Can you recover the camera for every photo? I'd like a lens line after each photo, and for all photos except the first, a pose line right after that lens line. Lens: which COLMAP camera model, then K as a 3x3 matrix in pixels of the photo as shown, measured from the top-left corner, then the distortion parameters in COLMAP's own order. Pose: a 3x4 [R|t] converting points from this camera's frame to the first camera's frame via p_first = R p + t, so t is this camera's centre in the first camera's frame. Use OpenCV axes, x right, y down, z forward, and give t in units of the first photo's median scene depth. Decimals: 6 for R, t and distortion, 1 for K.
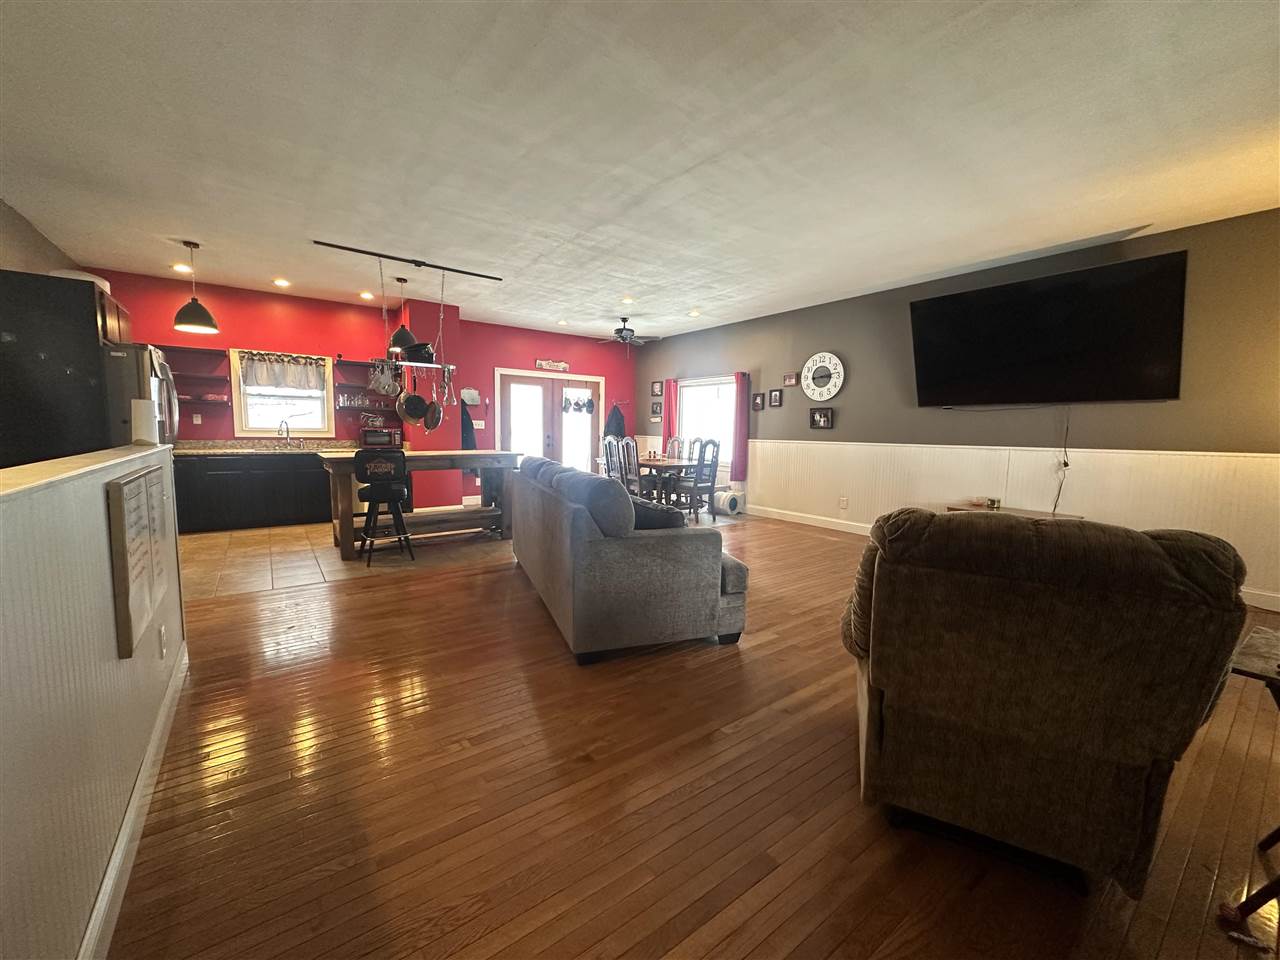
lens RADIAL K [[508.1, 0, 644.9], [0, 508.1, 477.2], [0, 0, 1]] dist [-0.004685, 0.000520]
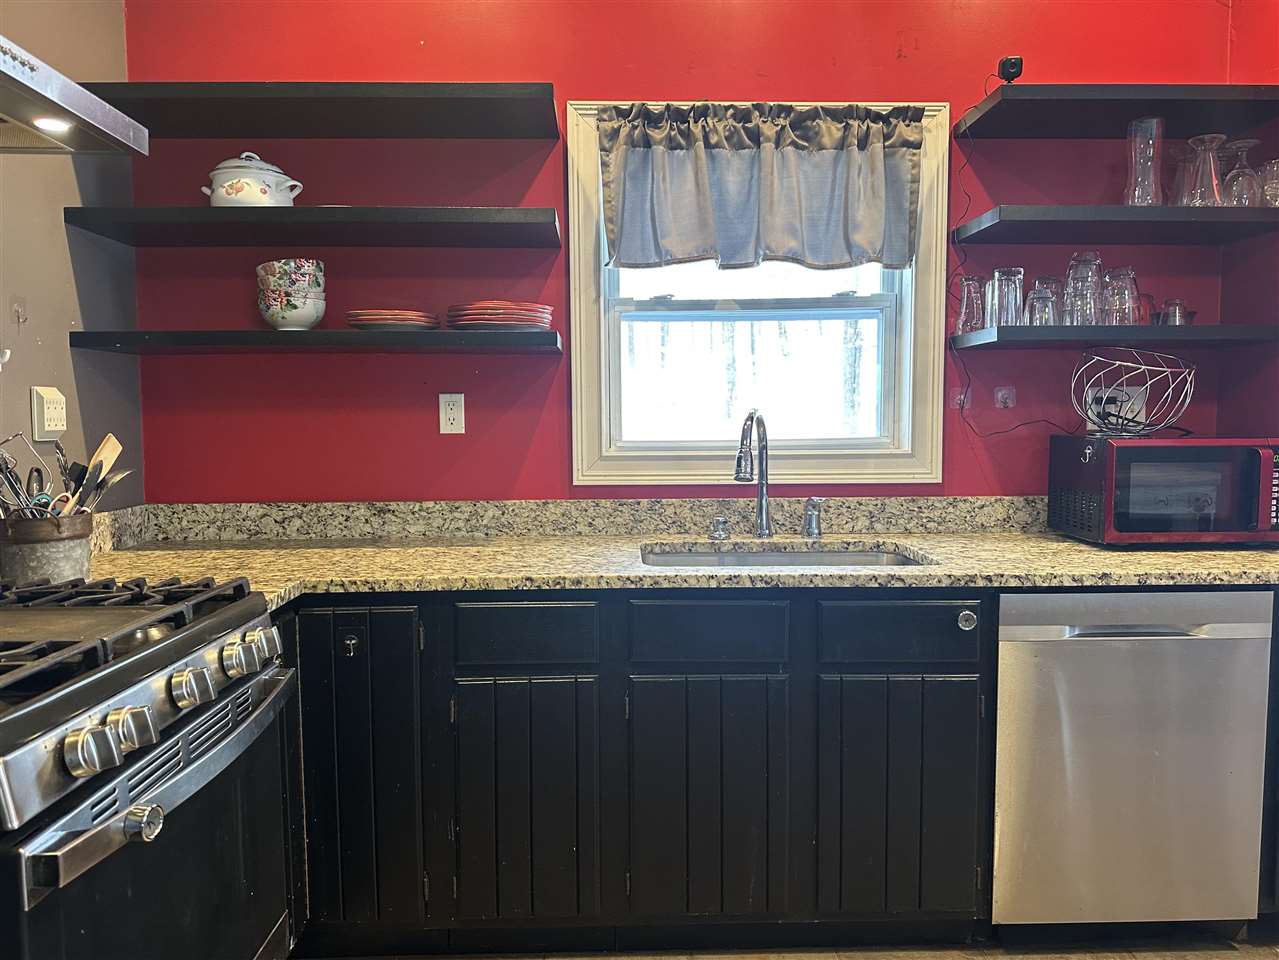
lens RADIAL K [[902.9, 0, 642.5], [0, 902.9, 483.1], [0, 0, 1]] dist [0.064306, -0.068653]
pose [[0.814040, 0.019327, -0.580487, -0.527526], [-0.035532, 0.999231, -0.016560, -0.072790], [0.579721, 0.034106, 0.814101, 0.661878]]
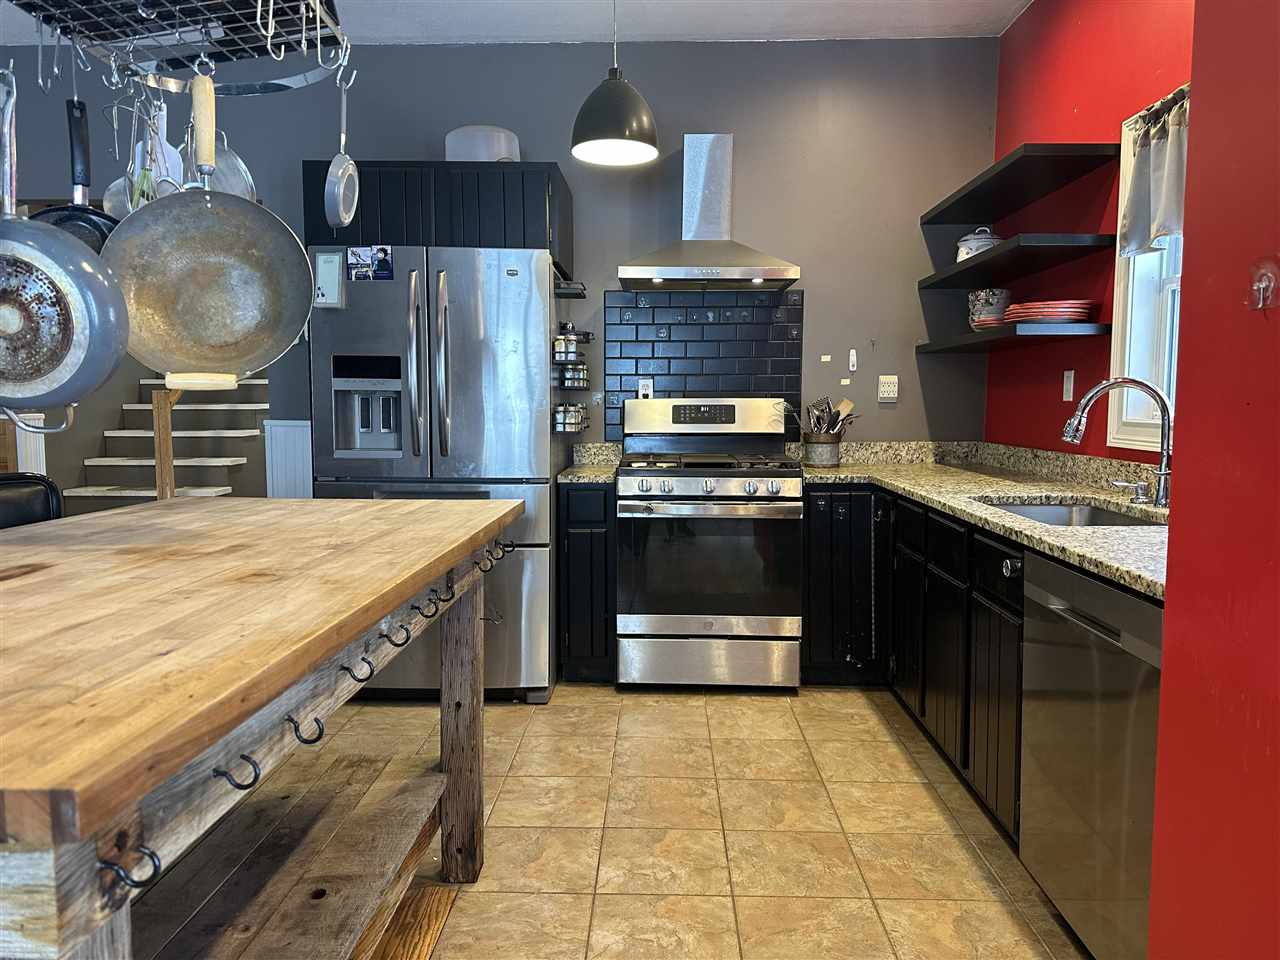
lens RADIAL K [[903.7, 0, 618.8], [0, 903.7, 473.3], [0, 0, 1]] dist [0.064306, -0.068653]
pose [[-0.641742, 0.047582, -0.765443, -0.250758], [-0.080569, 0.988368, 0.128988, -0.104757], [0.762677, 0.144448, -0.630444, 1.083818]]
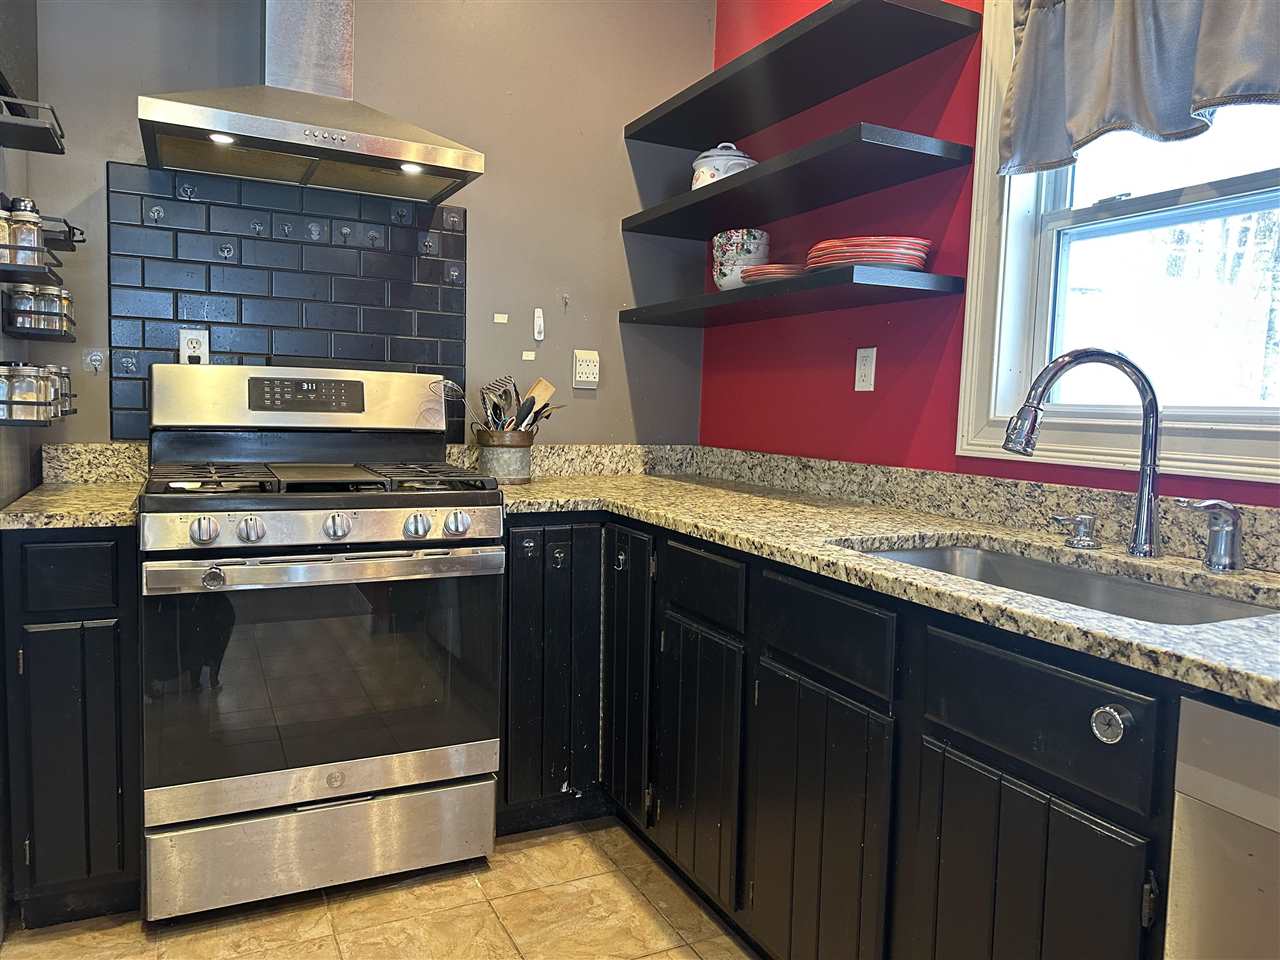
lens RADIAL K [[903.7, 0, 636.4], [0, 903.7, 475.2], [0, 0, 1]] dist [0.064306, -0.068653]
pose [[-0.187082, 0.057057, -0.980686, -0.439656], [-0.124894, 0.988829, 0.081356, -0.082787], [0.974373, 0.137702, -0.177866, 0.919987]]
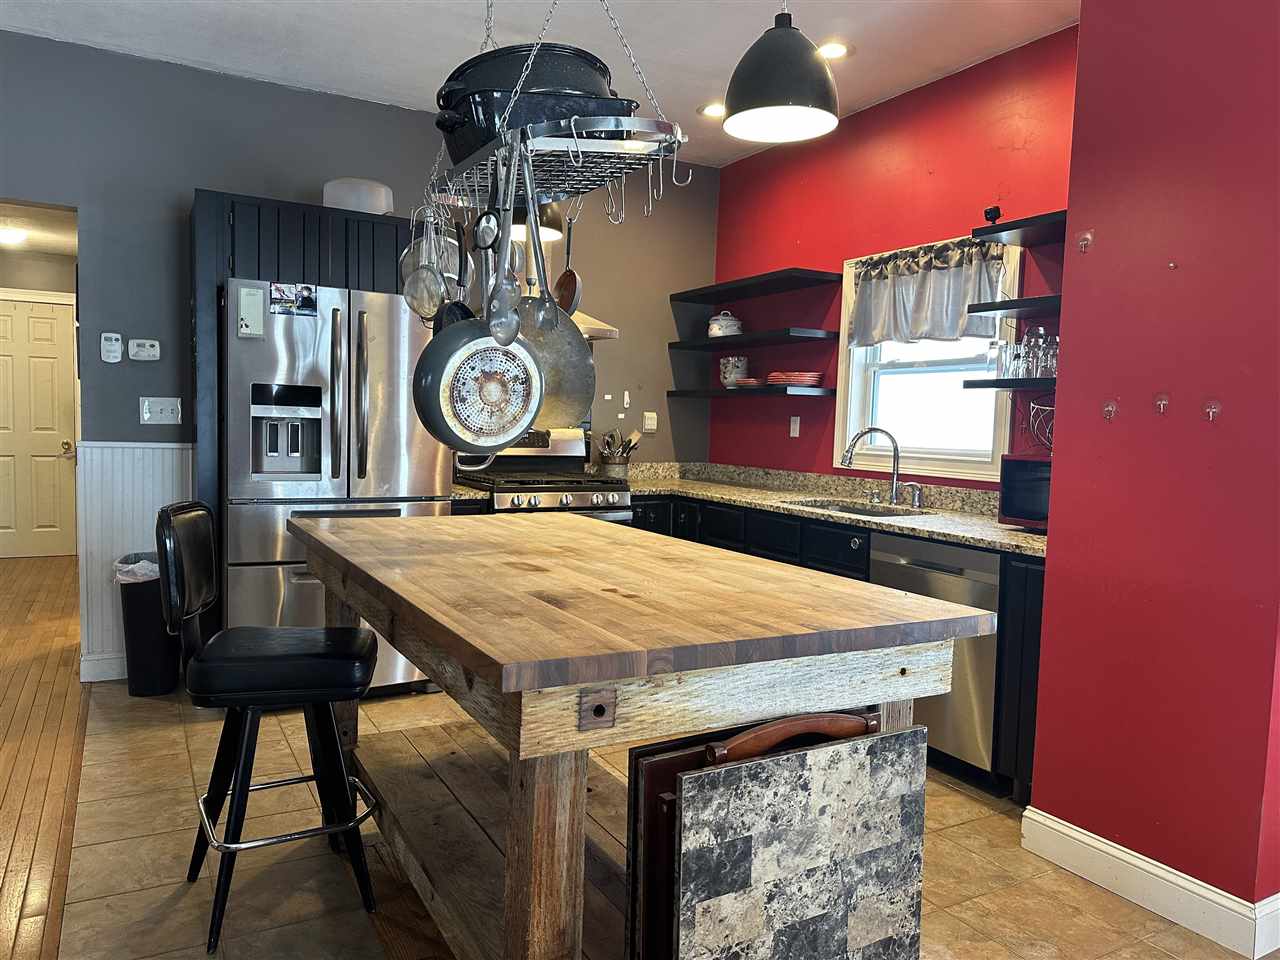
lens RADIAL K [[903.7, 0, 614.3], [0, 903.7, 494.7], [0, 0, 1]] dist [0.064306, -0.068653]
pose [[-0.162225, 0.065897, -0.984551, -0.020888], [-0.119520, 0.989109, 0.085896, -0.097659], [0.979489, 0.131608, -0.152582, 0.913618]]
